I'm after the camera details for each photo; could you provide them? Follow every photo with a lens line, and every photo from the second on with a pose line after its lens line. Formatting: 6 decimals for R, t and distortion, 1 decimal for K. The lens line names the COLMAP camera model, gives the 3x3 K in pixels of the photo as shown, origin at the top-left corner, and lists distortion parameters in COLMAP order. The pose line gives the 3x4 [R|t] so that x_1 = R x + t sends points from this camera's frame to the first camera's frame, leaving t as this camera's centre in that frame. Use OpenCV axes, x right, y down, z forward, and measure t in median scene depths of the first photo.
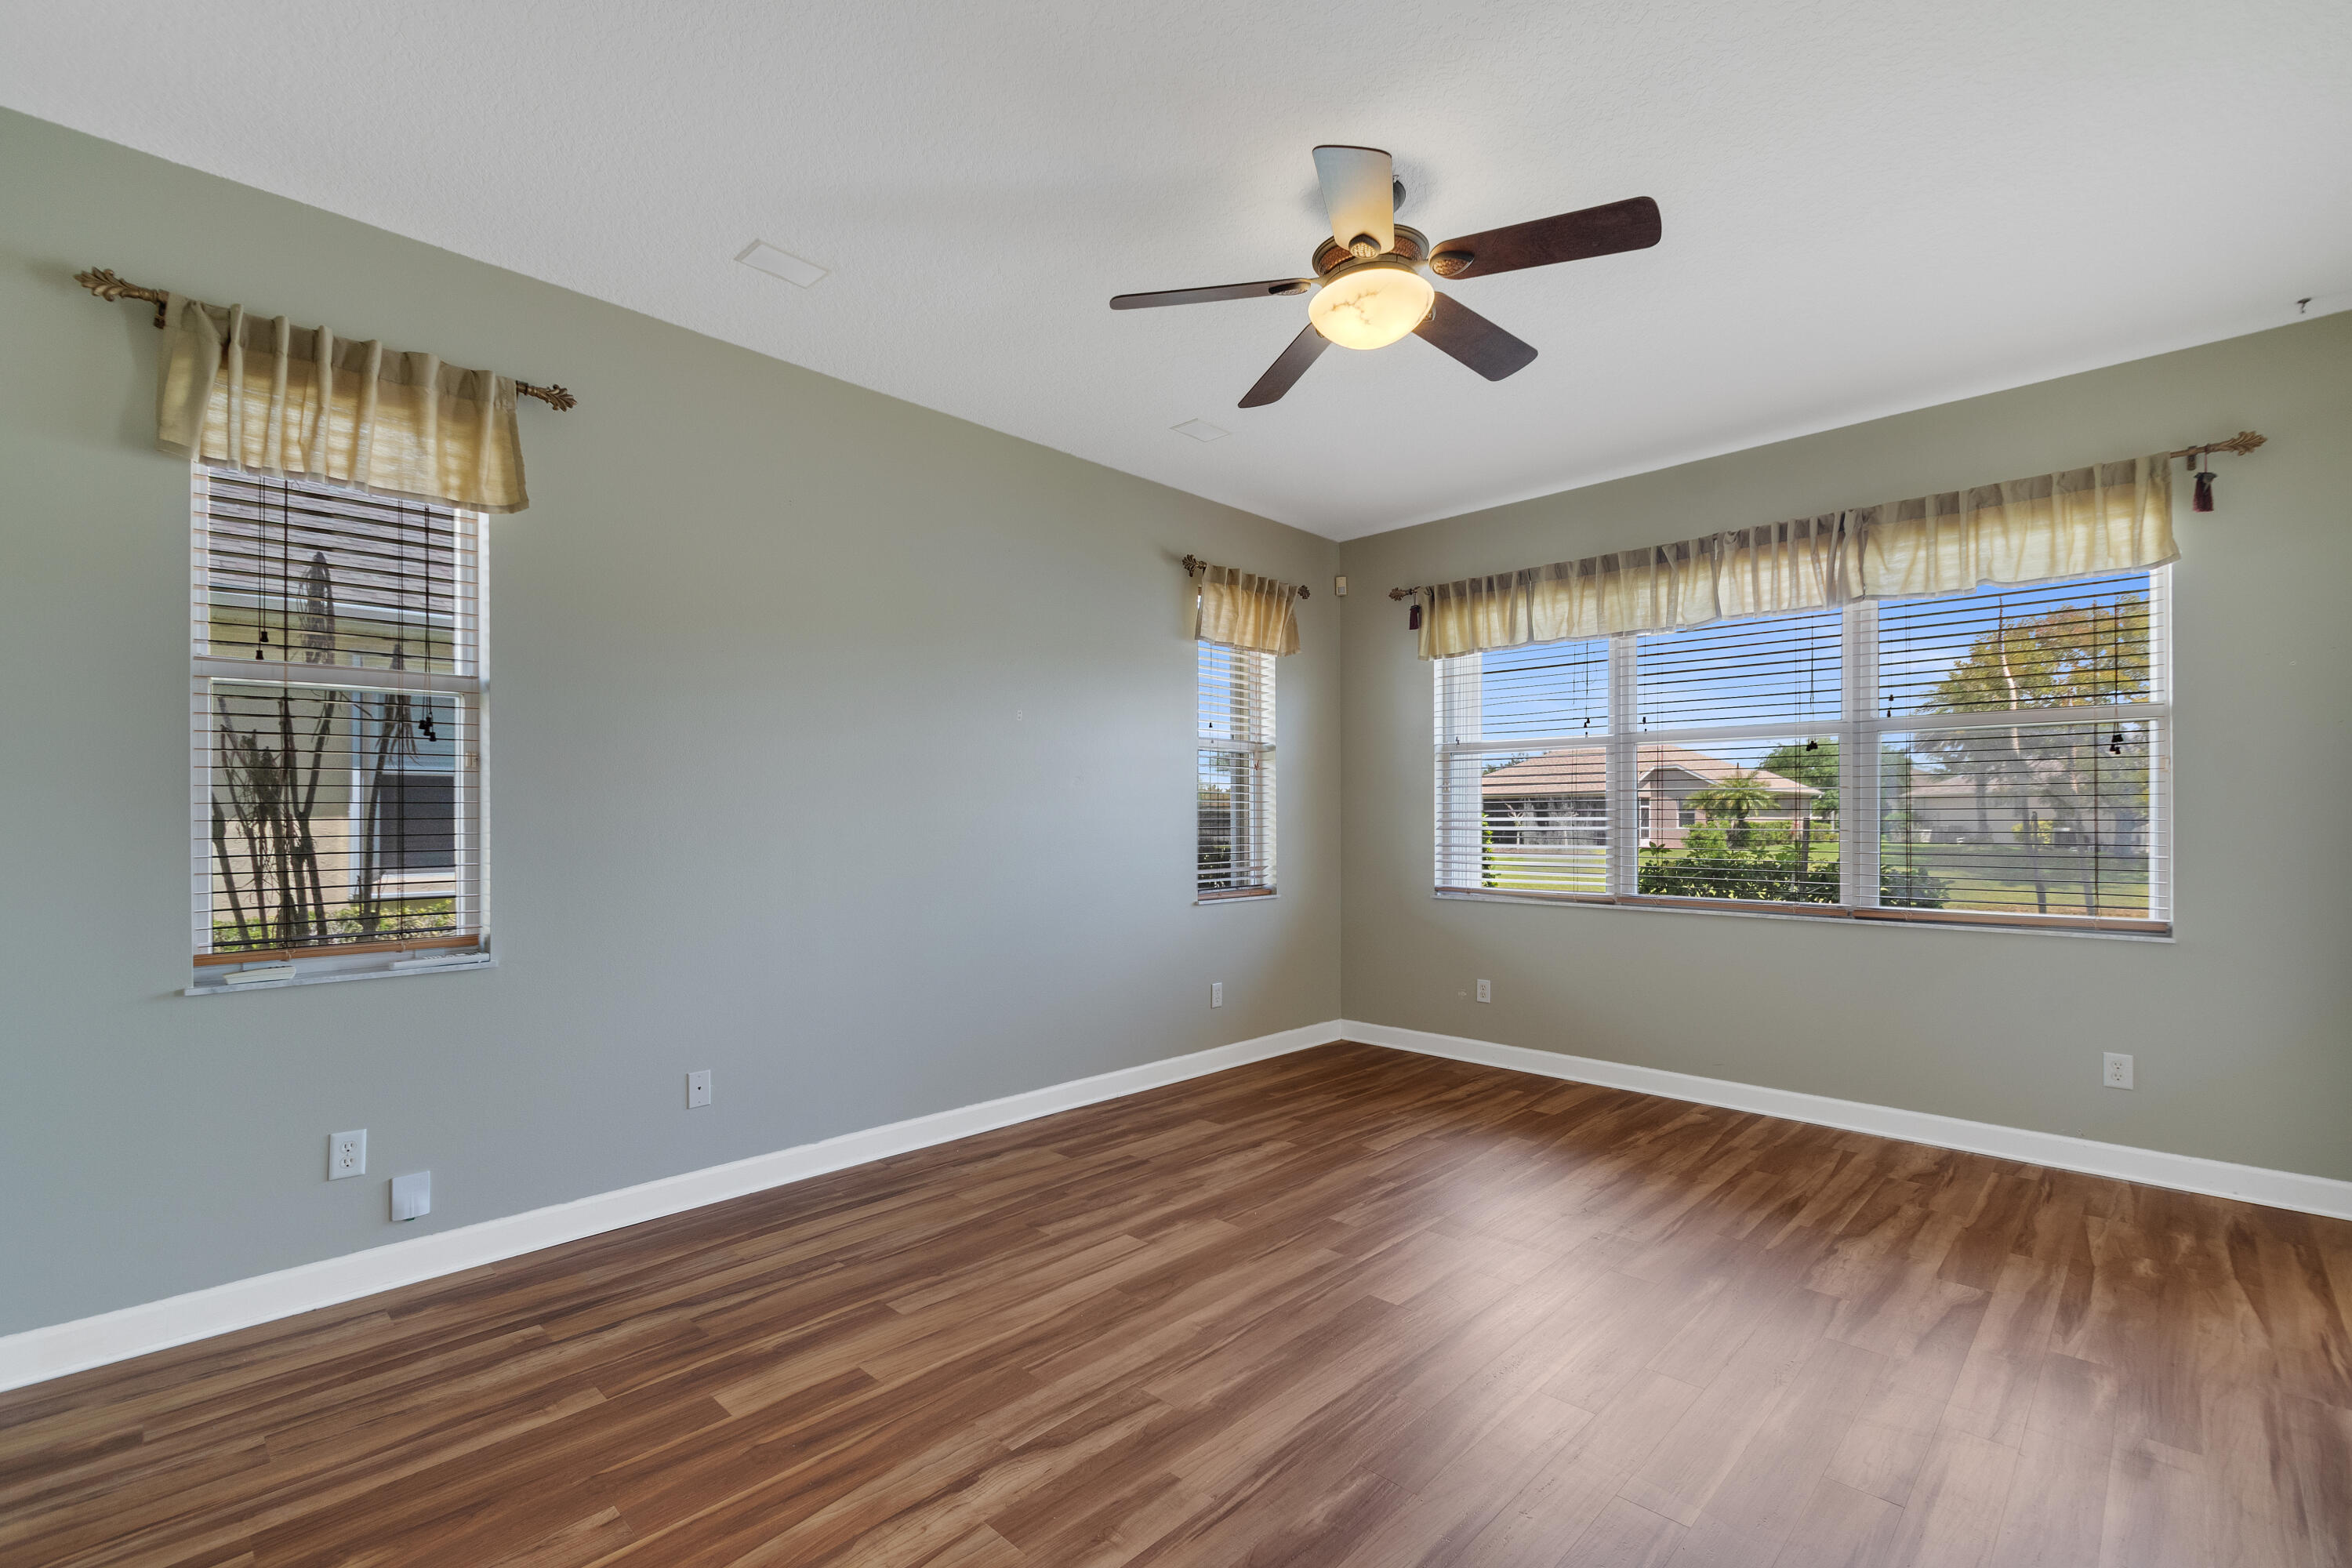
lens RADIAL K [[1058.1, 0, 1152.2], [0, 1058.1, 804.0], [0, 0, 1]] dist [0.006252, -0.001358]
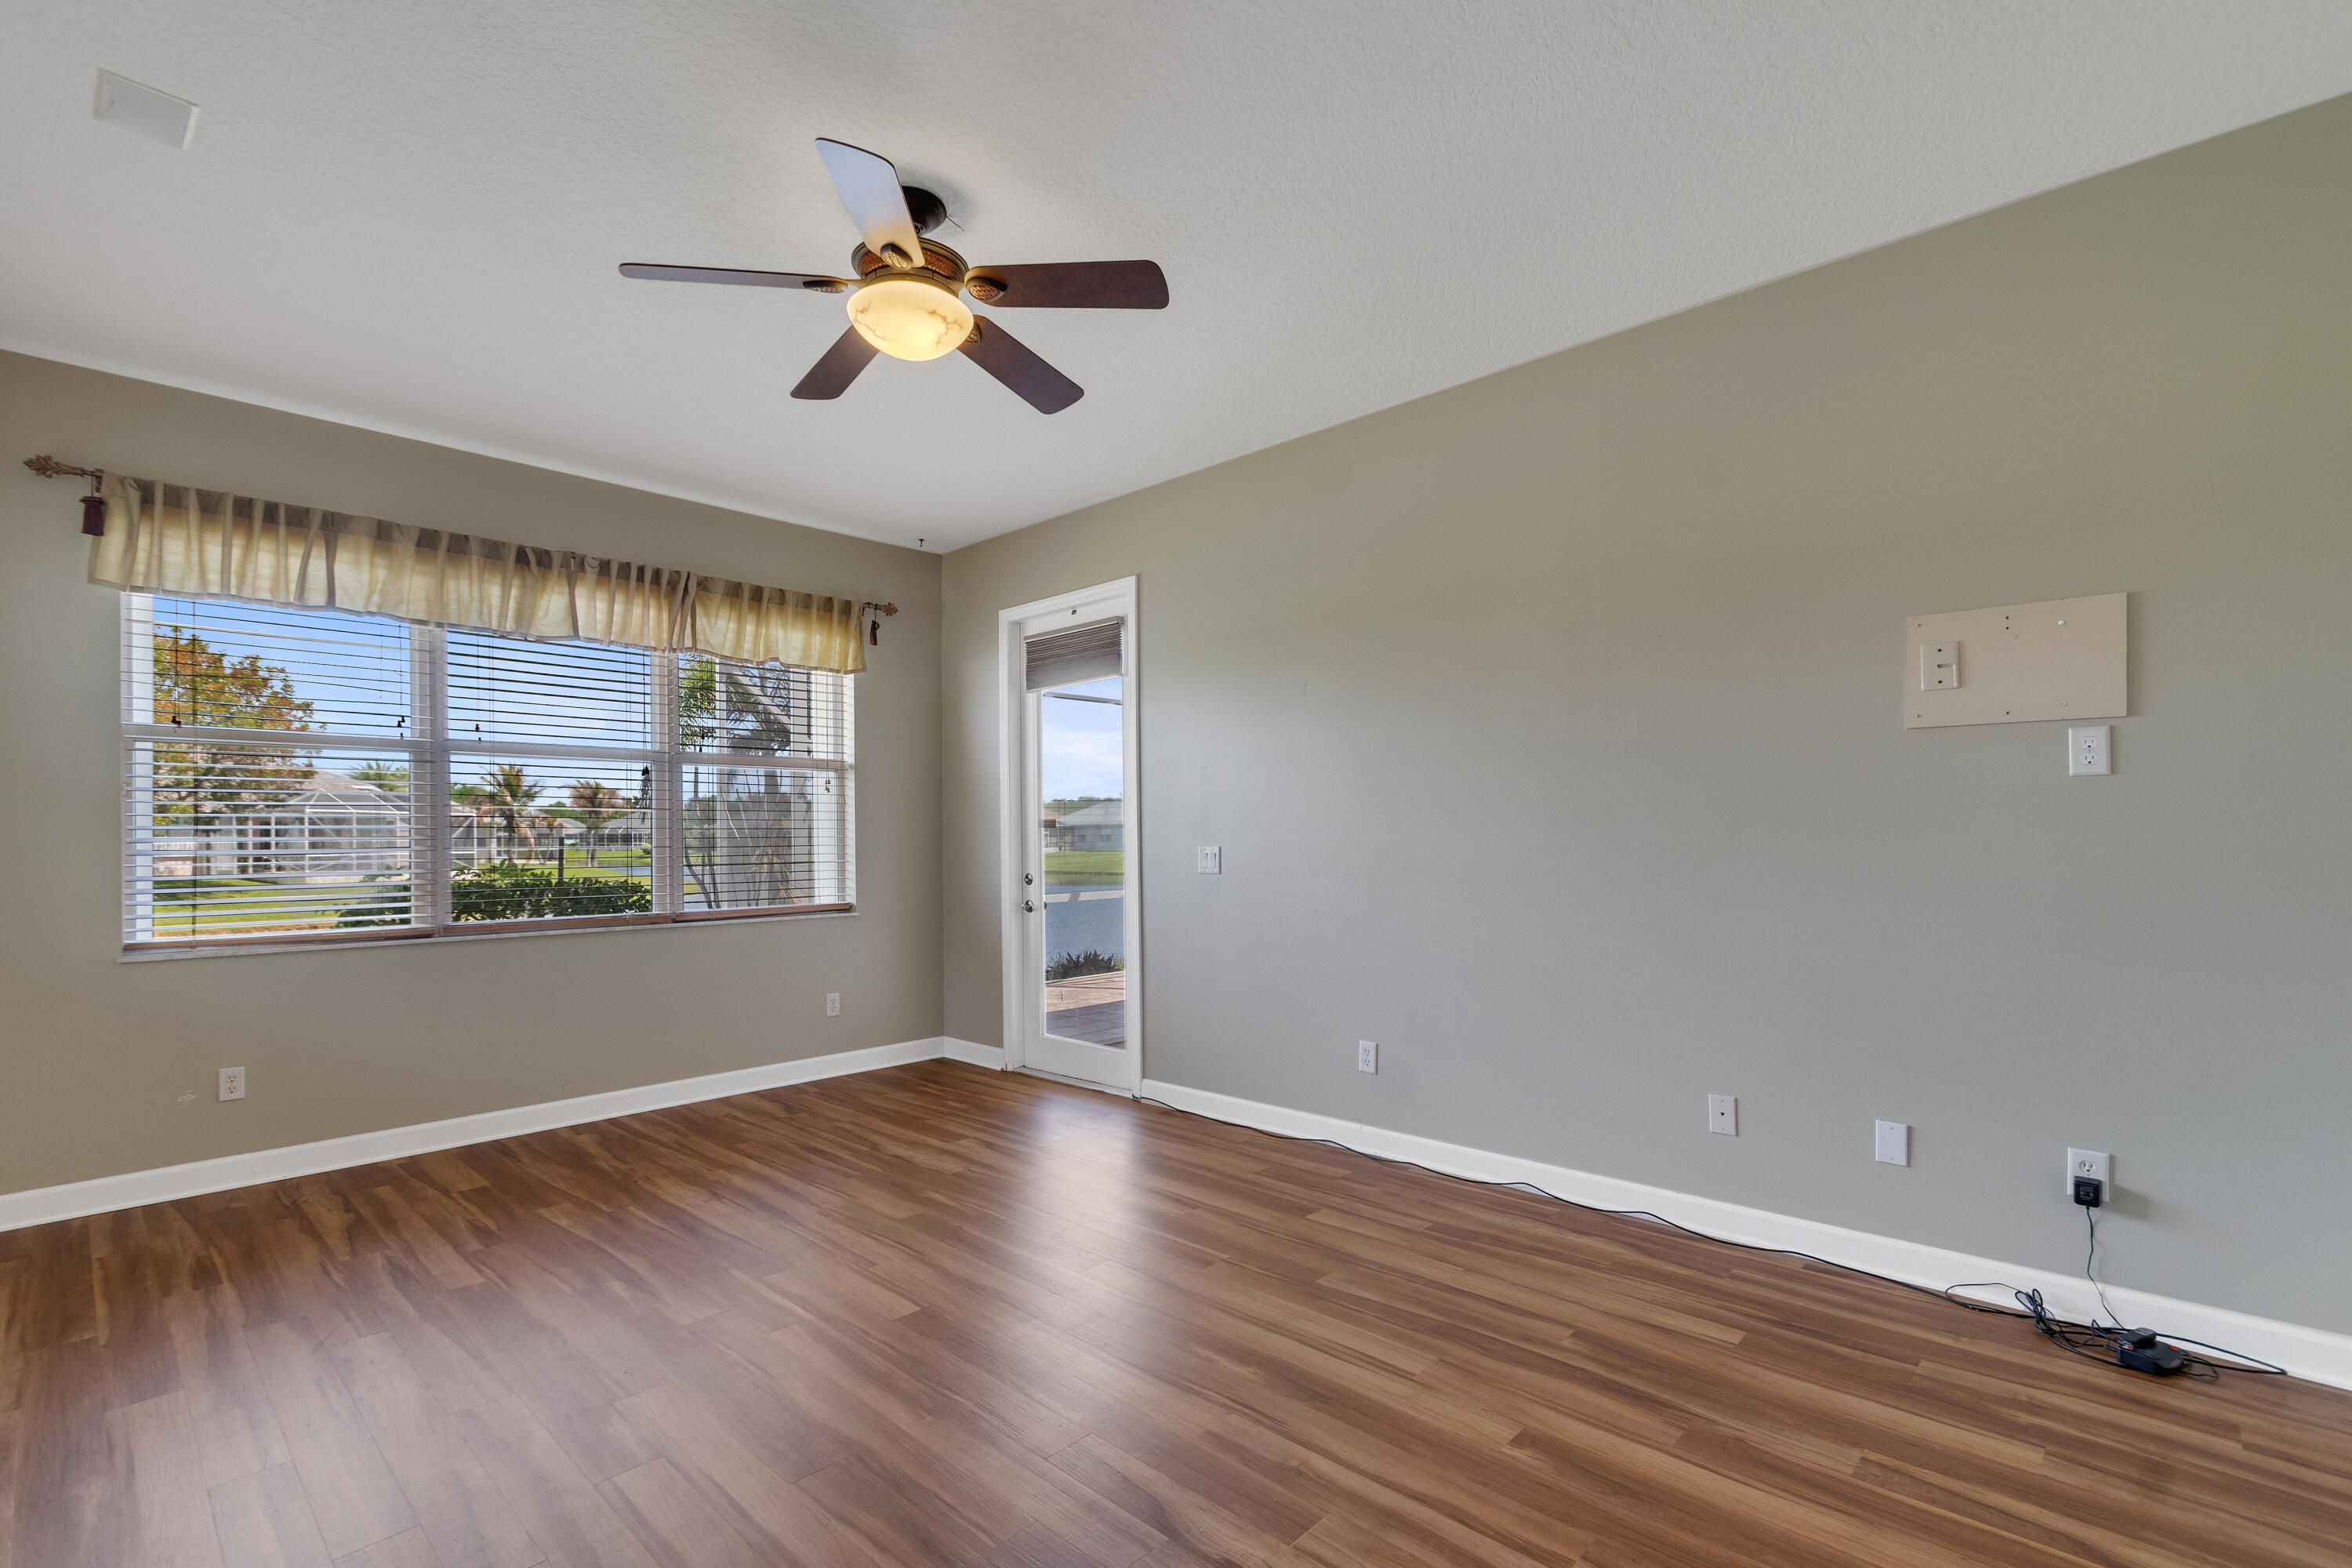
lens RADIAL K [[1032.1, 0, 1164.7], [0, 1032.1, 828.6], [0, 0, 1]] dist [-0.002545, -0.000504]
pose [[-0.035912, 0.008082, 0.999322, -0.479764], [-0.008353, 0.999930, -0.008387, 0.009465], [-0.999320, -0.008648, -0.035842, 0.498402]]
